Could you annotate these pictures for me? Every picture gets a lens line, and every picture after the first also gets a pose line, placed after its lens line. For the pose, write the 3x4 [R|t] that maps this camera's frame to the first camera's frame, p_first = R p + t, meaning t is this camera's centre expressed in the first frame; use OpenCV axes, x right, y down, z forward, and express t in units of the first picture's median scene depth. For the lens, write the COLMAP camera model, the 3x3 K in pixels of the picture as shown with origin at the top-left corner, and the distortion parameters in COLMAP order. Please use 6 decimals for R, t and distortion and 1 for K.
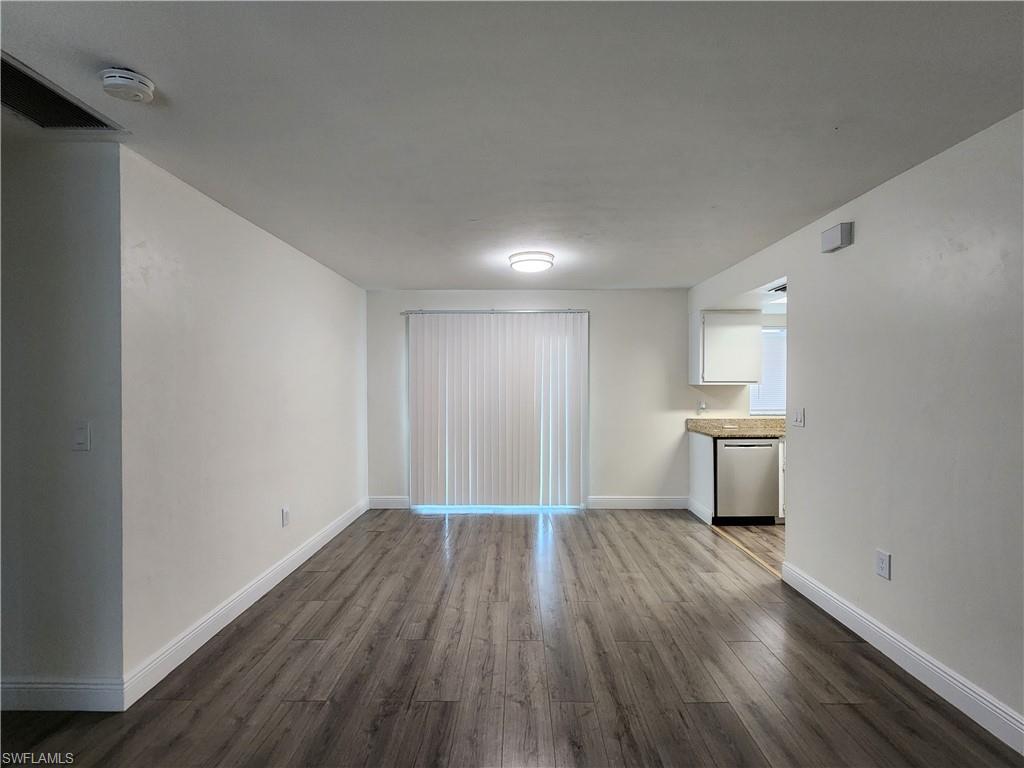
lens RADIAL K [[462.5, 0, 518.0], [0, 462.5, 382.4], [0, 0, 1]] dist [0.001318, 0.002171]
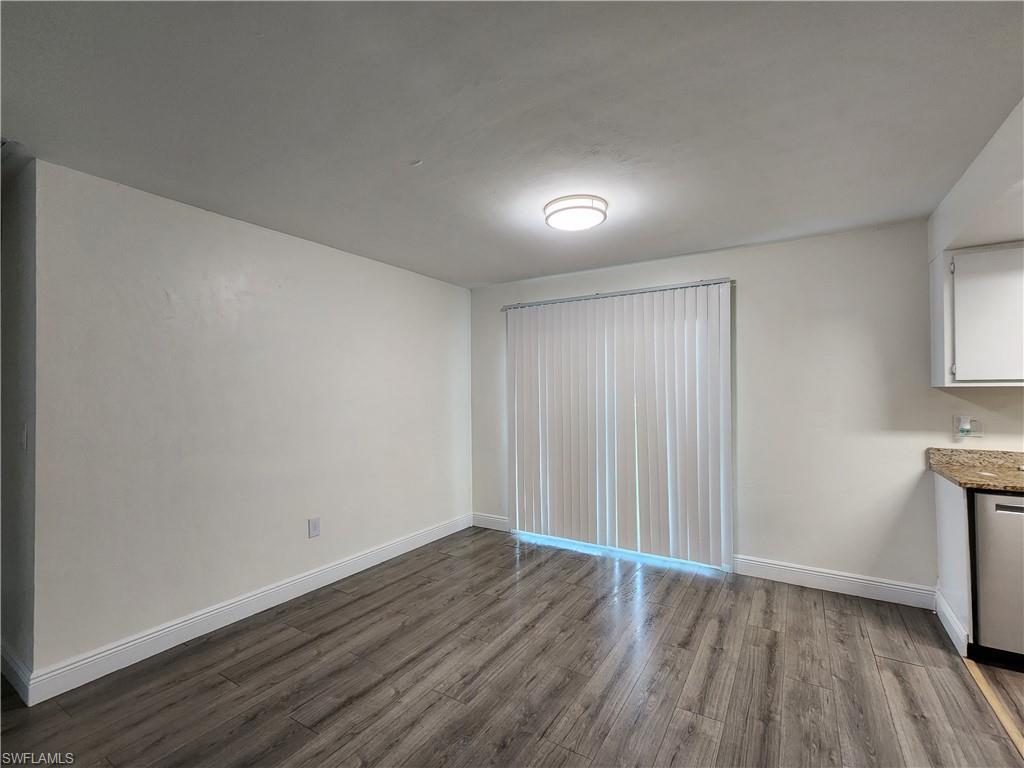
lens RADIAL K [[462.5, 0, 508.8], [0, 462.5, 386.2], [0, 0, 1]] dist [0.001318, 0.002171]
pose [[0.859372, -0.008769, -0.511275, 0.249112], [0.000228, 0.999859, -0.016765, 0.014551], [0.511351, 0.014291, 0.859253, 0.293004]]
